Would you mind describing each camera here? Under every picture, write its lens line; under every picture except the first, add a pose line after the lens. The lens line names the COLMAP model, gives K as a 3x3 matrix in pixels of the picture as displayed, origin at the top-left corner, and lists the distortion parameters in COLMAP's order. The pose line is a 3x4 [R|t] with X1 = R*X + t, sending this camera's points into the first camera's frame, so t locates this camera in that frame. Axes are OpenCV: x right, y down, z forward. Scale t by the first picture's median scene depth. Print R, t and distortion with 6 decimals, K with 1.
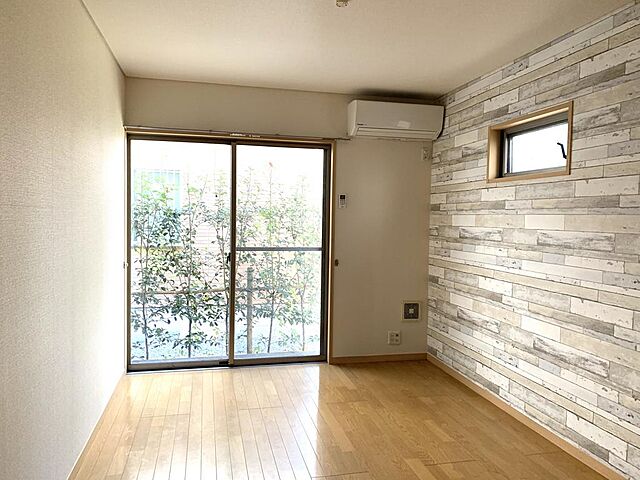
lens RADIAL K [[489.6, 0, 320.0], [0, 489.6, 240.0], [0, 0, 1]] dist [0.056882, -0.072621]
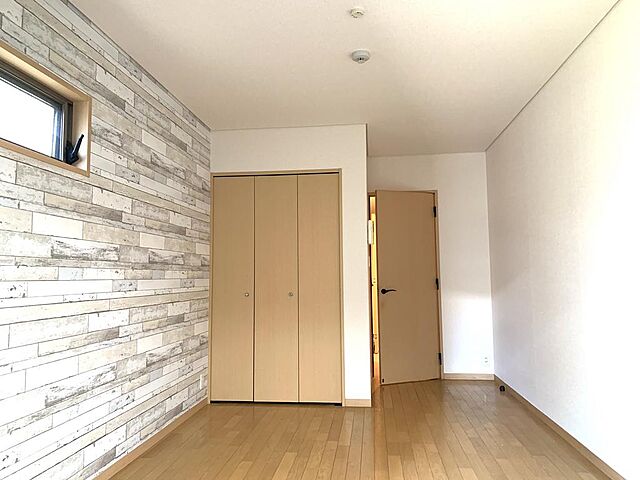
lens RADIAL K [[489.6, 0, 320.0], [0, 489.6, 240.0], [0, 0, 1]] dist [0.056882, -0.072621]
pose [[-0.942704, 0.017267, 0.333184, -0.143078], [0.009639, 0.999653, -0.024533, 0.005202], [-0.333492, -0.019916, -0.942543, 1.324508]]
